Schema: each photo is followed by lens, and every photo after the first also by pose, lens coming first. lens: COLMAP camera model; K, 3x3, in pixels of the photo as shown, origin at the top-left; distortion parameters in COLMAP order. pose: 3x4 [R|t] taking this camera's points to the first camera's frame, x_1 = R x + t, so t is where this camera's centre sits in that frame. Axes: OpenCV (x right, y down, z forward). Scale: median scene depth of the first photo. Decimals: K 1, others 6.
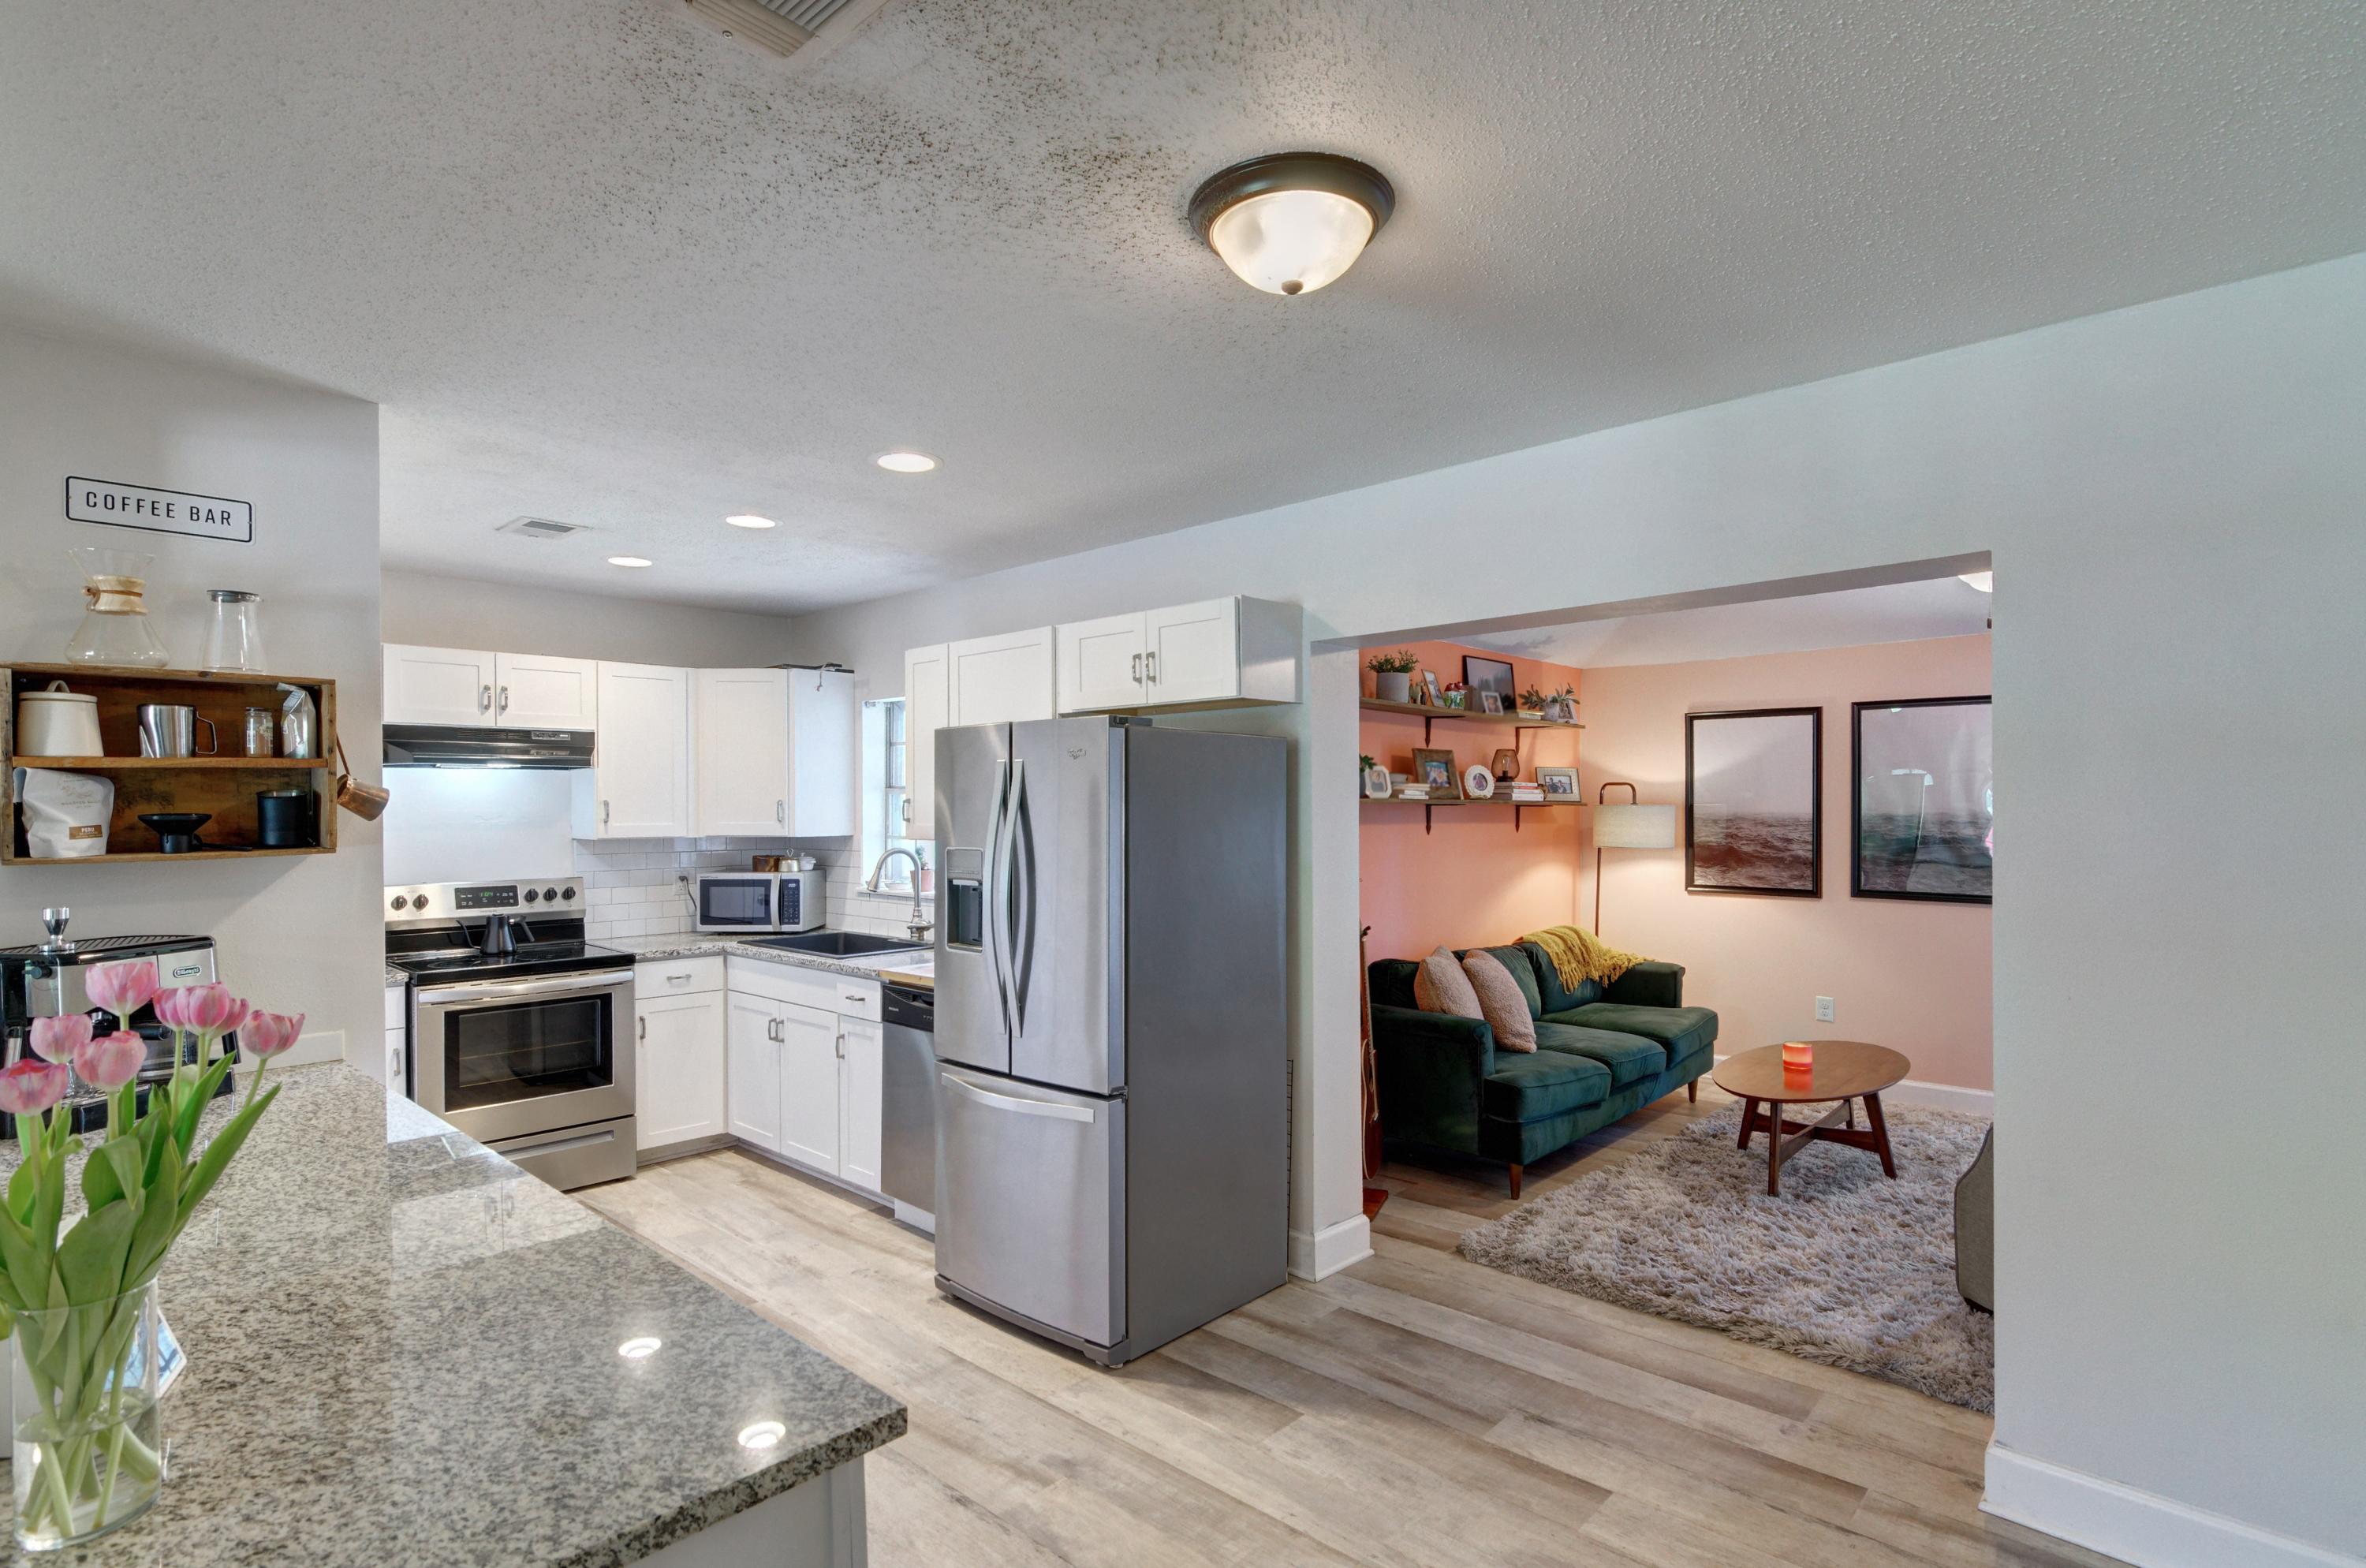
lens RADIAL K [[1153.6, 0, 1180.7], [0, 1153.6, 807.8], [0, 0, 1]] dist [0.003928, -0.000992]
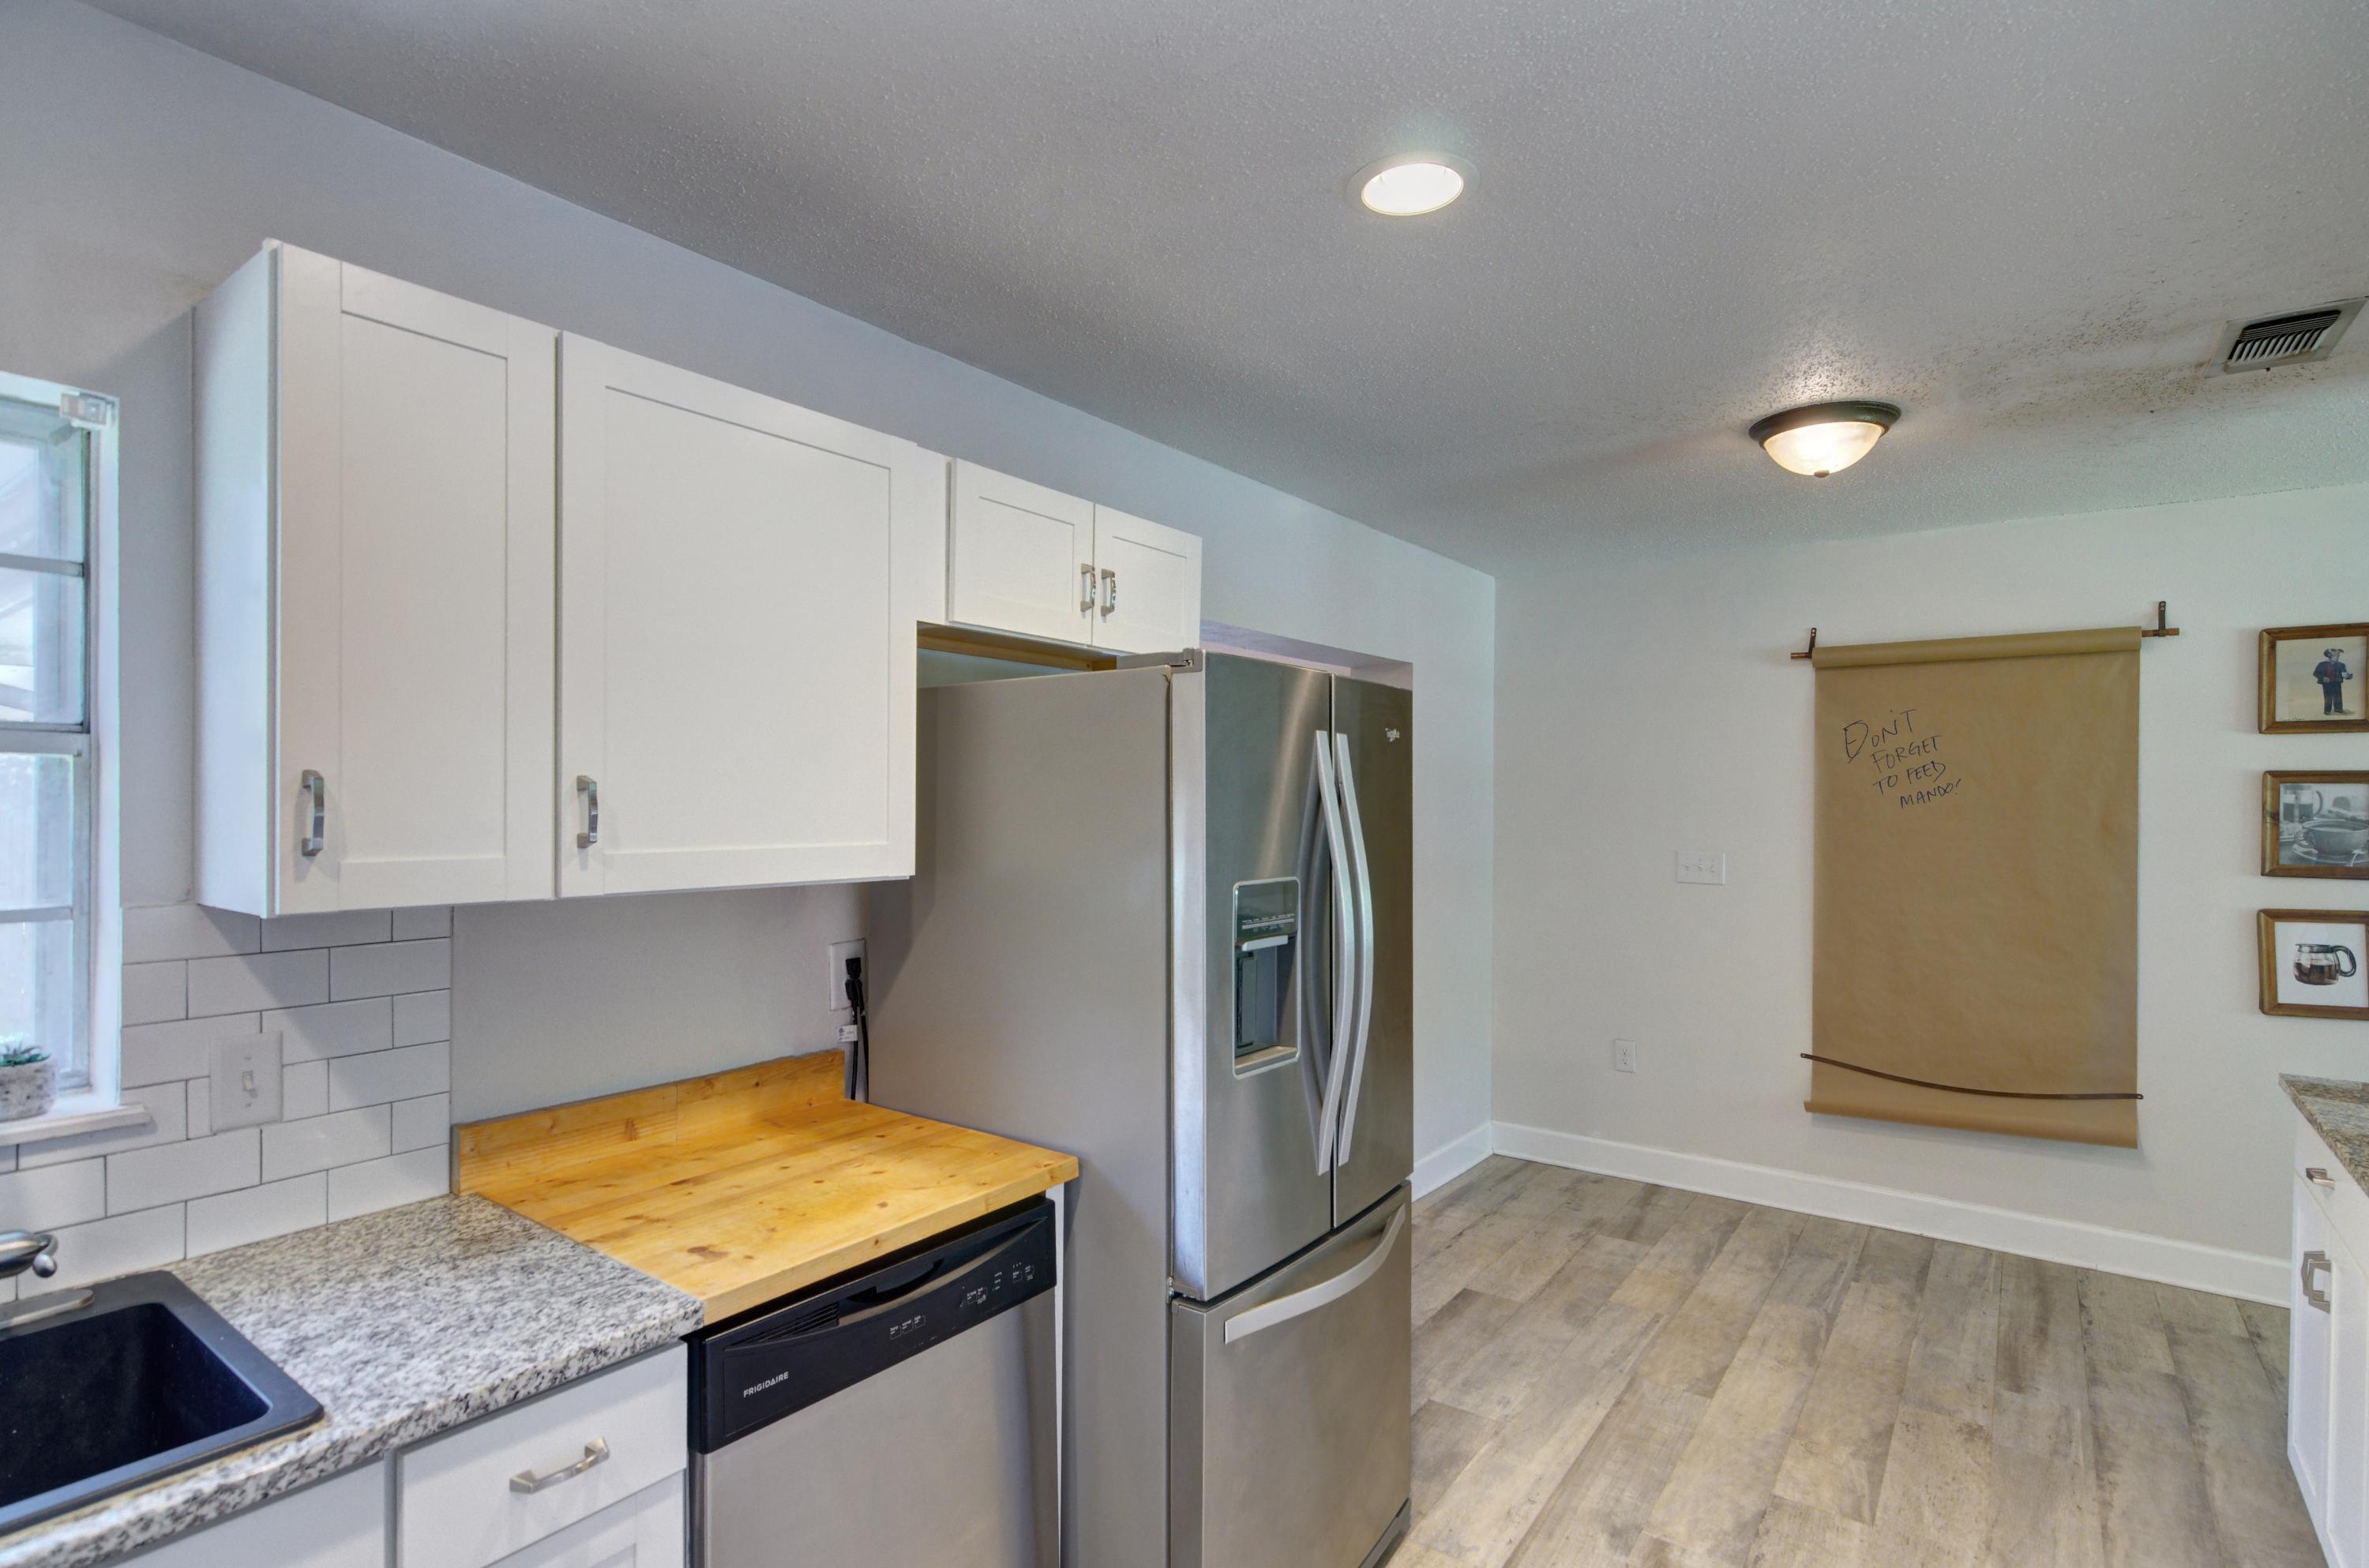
lens RADIAL K [[1154.9, 0, 1206.9], [0, 1154.9, 805.8], [0, 0, 1]] dist [0.003928, -0.000992]
pose [[-0.119941, -0.001937, 0.992779, -0.508329], [-0.006610, 0.999977, 0.001153, -0.001302], [-0.992759, -0.006424, -0.119951, 0.758193]]
